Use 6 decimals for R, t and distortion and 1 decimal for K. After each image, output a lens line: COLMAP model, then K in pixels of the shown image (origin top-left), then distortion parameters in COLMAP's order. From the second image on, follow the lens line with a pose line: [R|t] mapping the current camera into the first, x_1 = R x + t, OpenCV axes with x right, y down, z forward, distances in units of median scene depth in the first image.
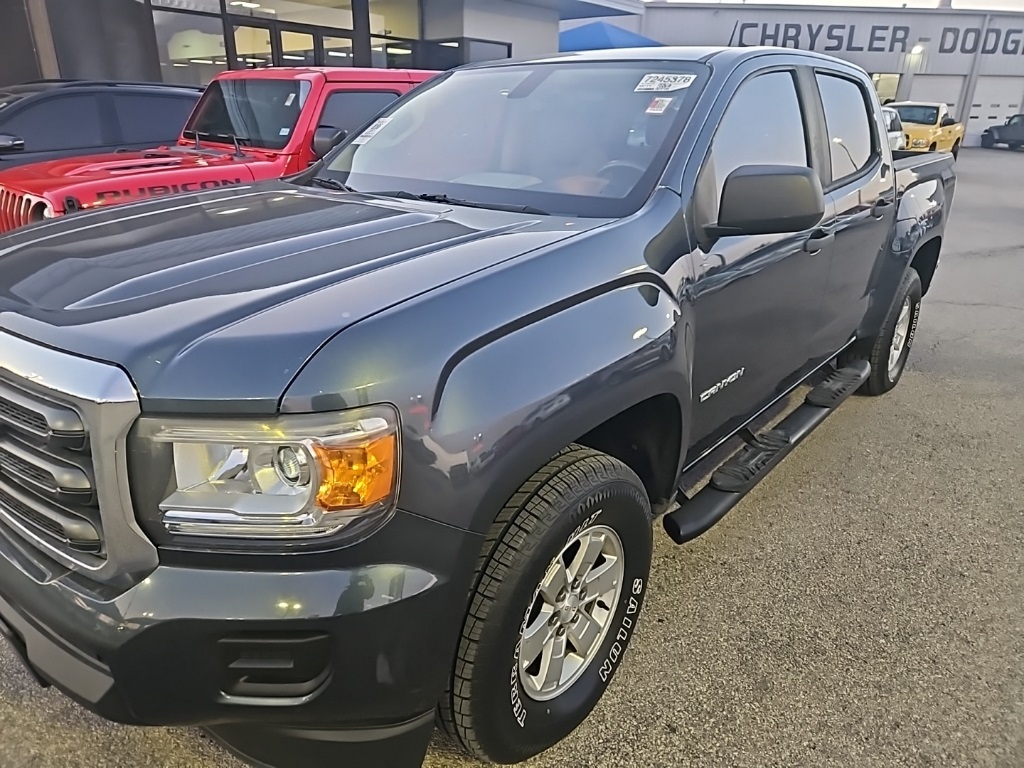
lens RADIAL K [[690.9, 0, 512.0], [0, 690.9, 384.0], [0, 0, 1]] dist [0.084375, -0.074705]
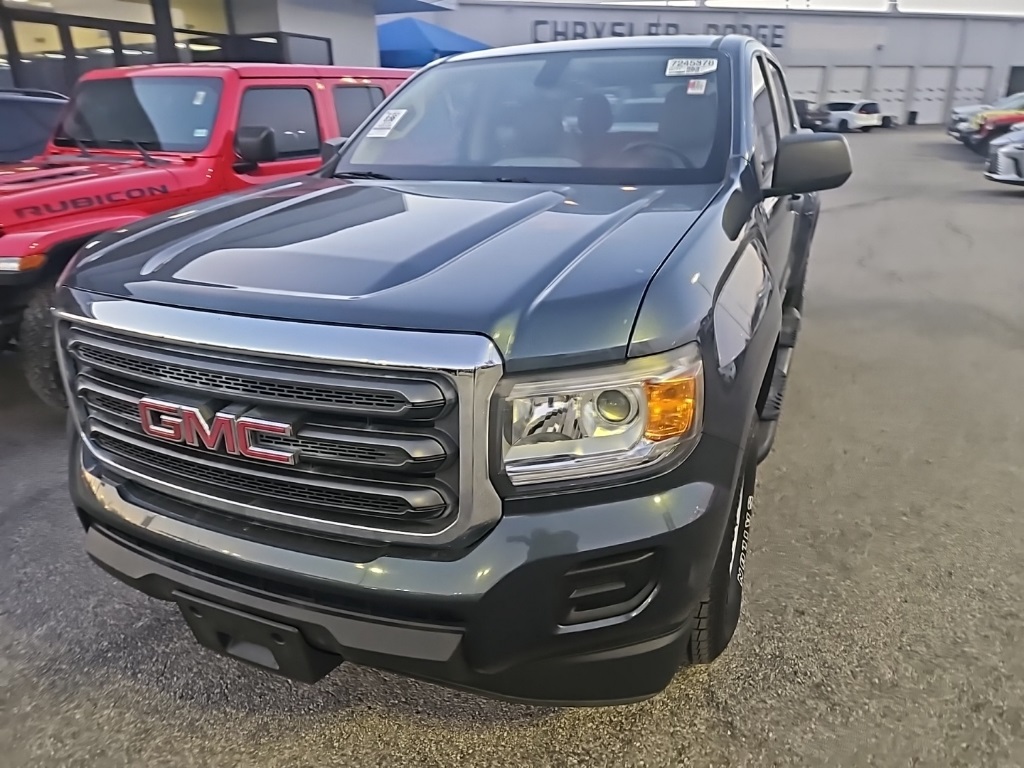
lens RADIAL K [[694.1, 0, 512.5], [0, 694.1, 400.2], [0, 0, 1]] dist [0.091197, -0.079501]
pose [[0.957957, -0.136024, 0.252617, -0.217673], [0.131234, 0.990705, 0.035797, 0.011970], [-0.255138, -0.001139, 0.966904, -0.014263]]
